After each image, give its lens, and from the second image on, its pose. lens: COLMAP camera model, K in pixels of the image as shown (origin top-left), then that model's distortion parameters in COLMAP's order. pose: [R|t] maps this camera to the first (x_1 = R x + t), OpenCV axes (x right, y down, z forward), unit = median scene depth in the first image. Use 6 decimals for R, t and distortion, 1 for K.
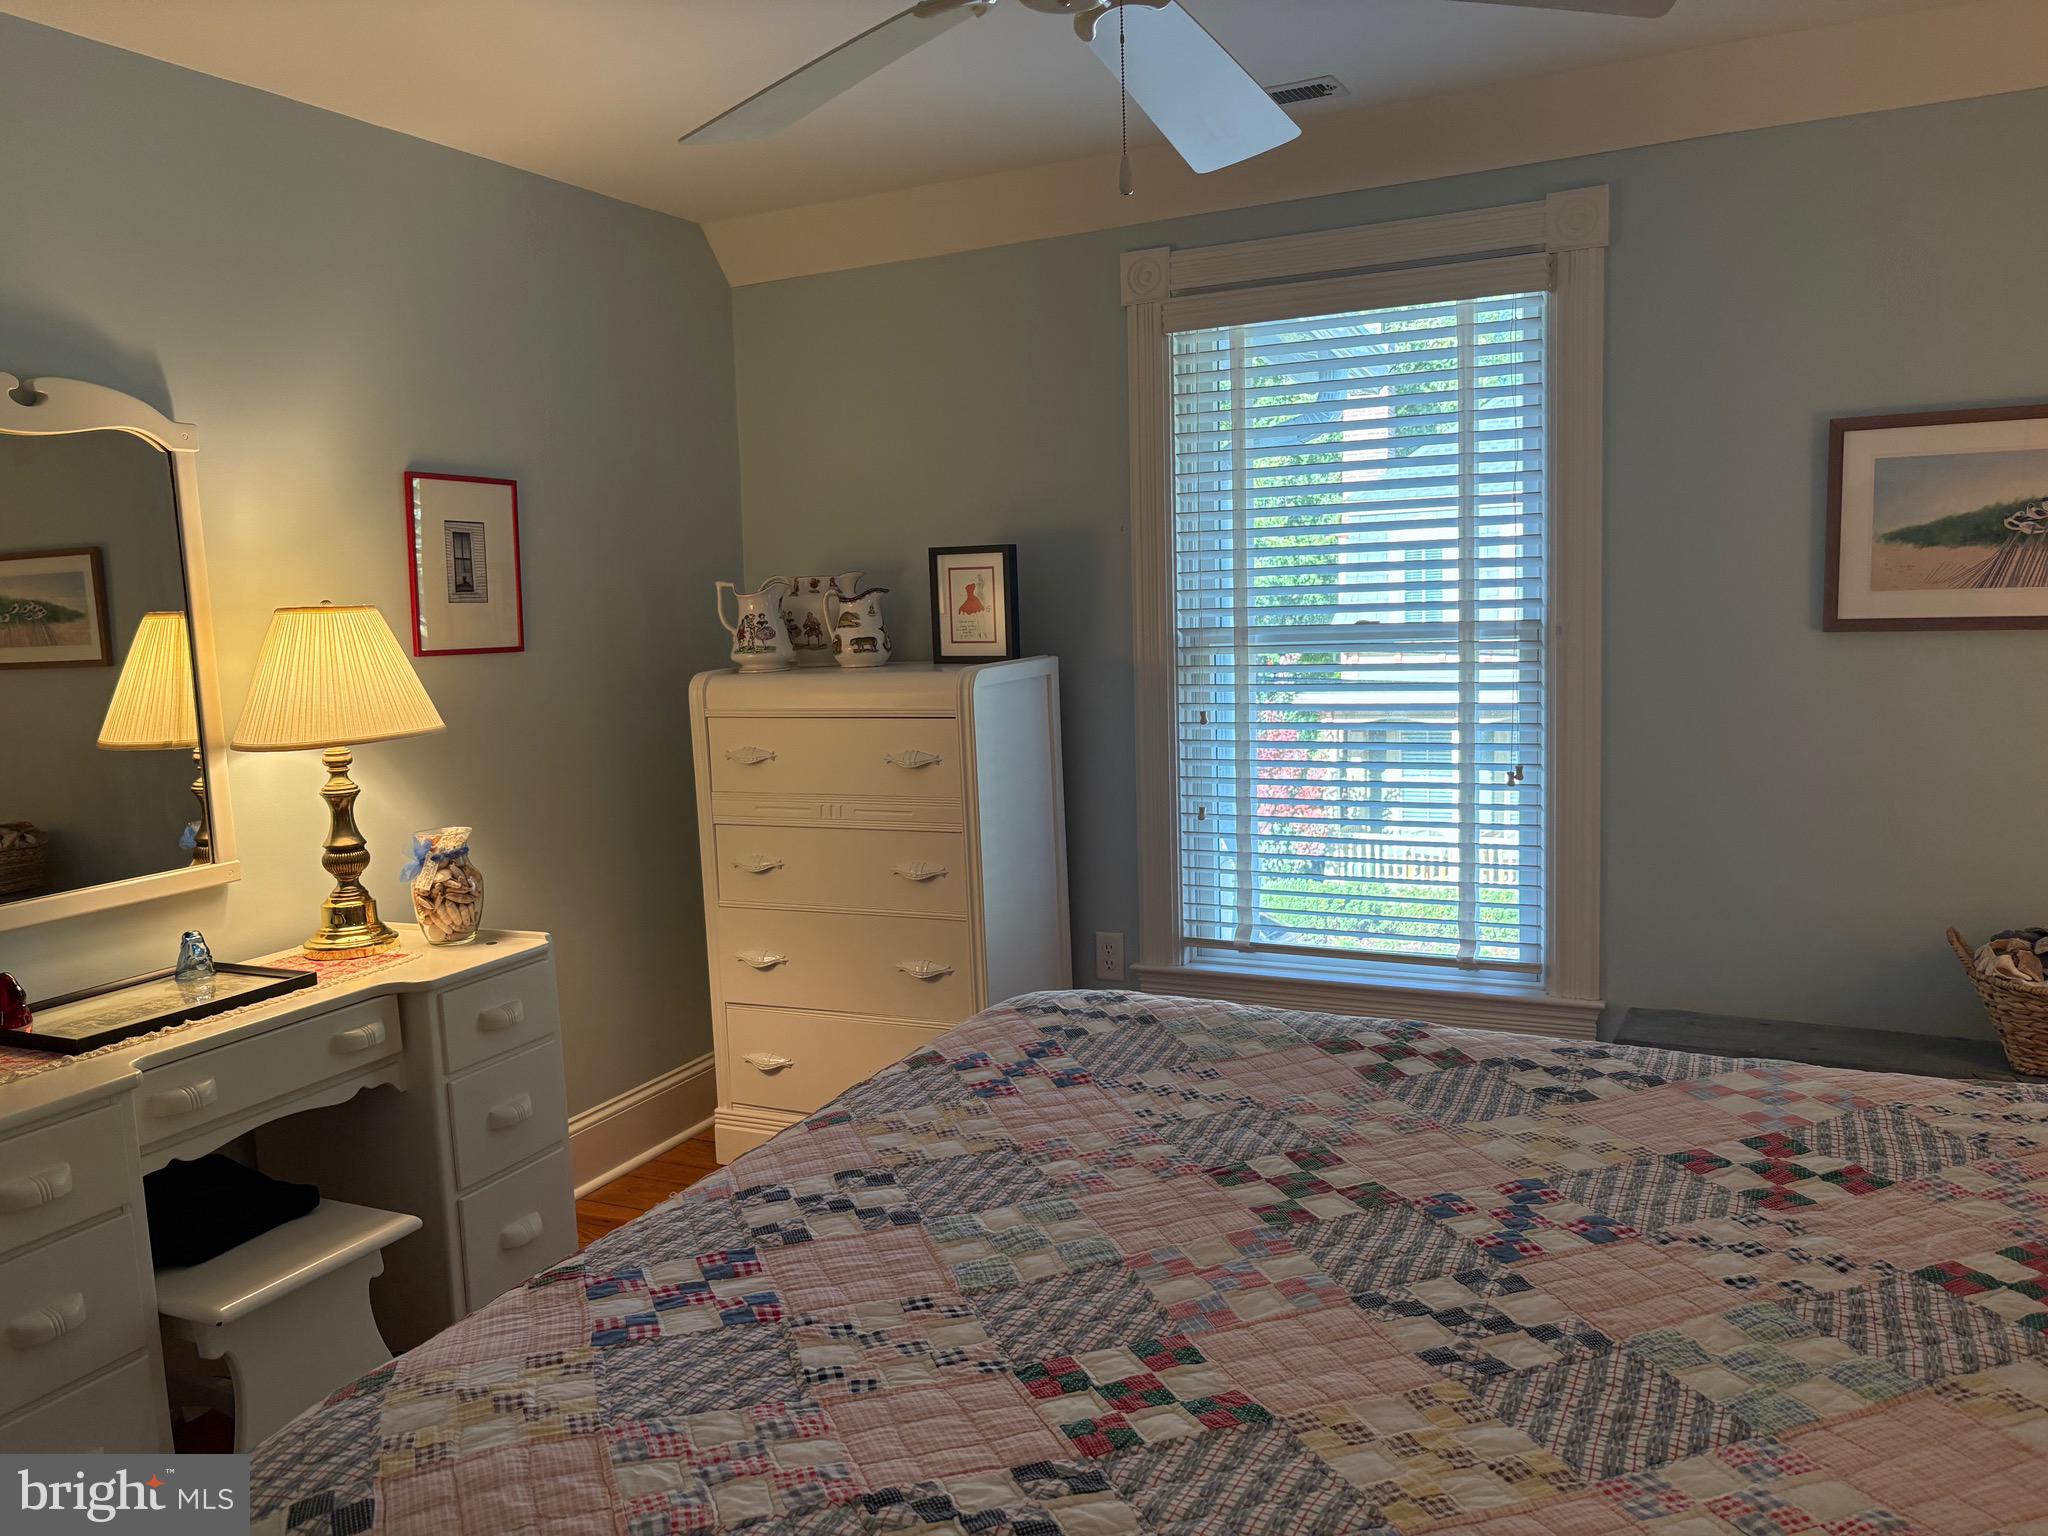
lens RADIAL K [[1565.6, 0, 1014.6], [0, 1565.6, 765.9], [0, 0, 1]] dist [0.063052, -0.057390]
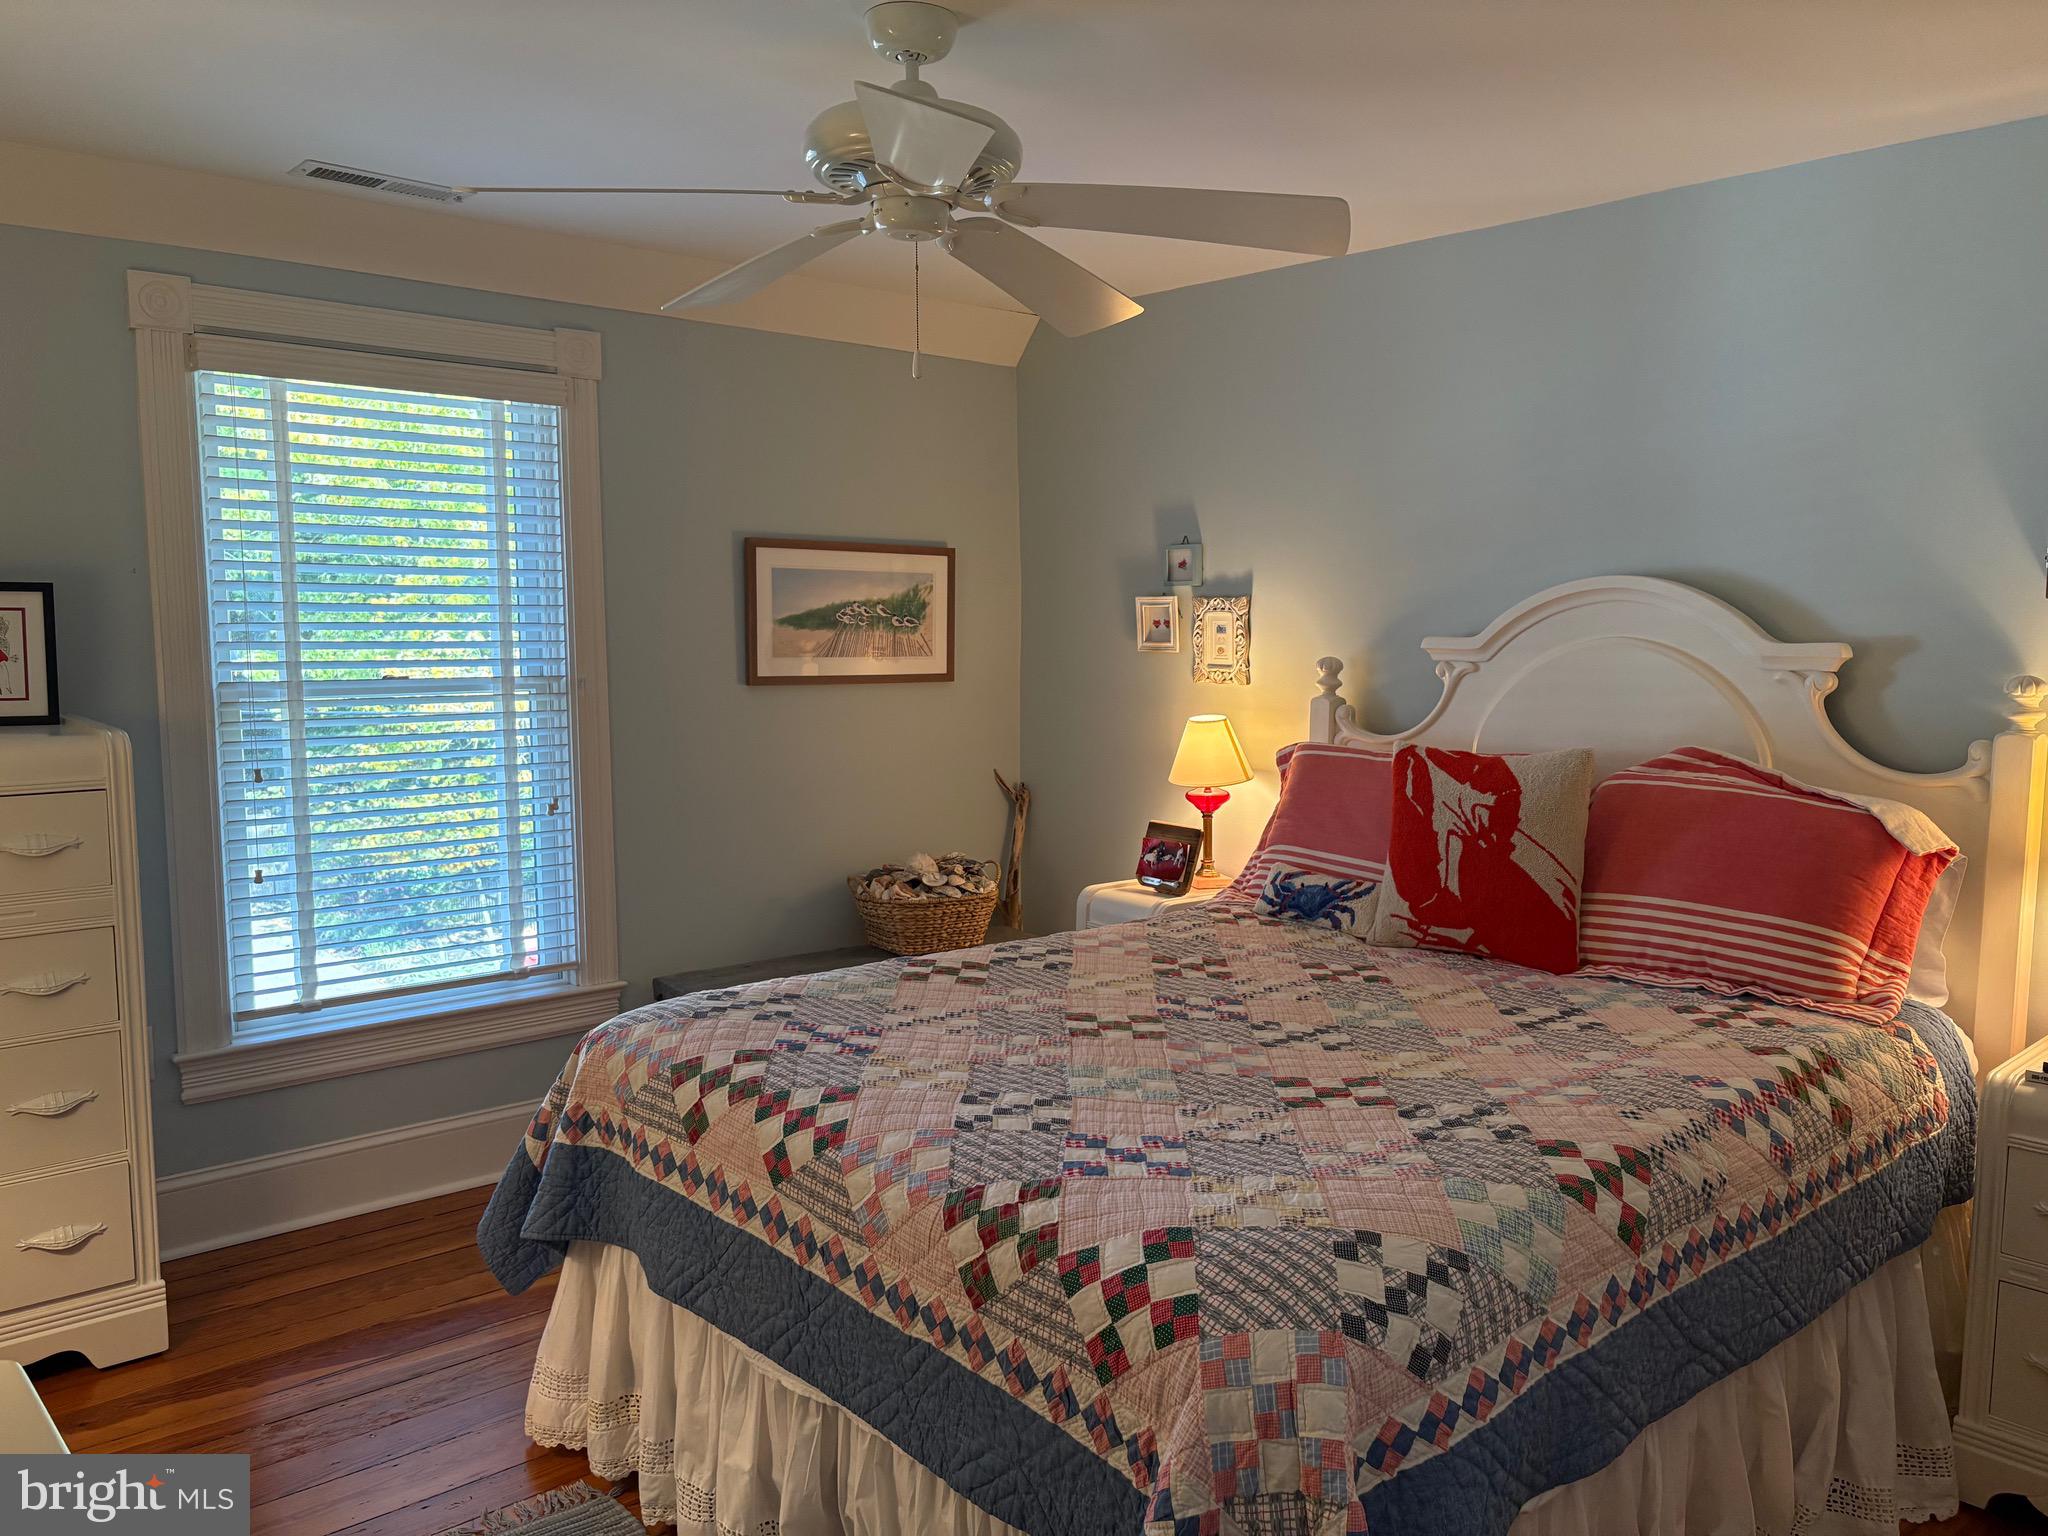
lens RADIAL K [[1565.6, 0, 1024.8], [0, 1565.6, 767.0], [0, 0, 1]] dist [0.063052, -0.057390]
pose [[0.380544, -0.053928, 0.923189, -1.190028], [0.082542, 0.996294, 0.024174, -0.042514], [-0.921072, 0.067002, 0.383585, 0.399341]]
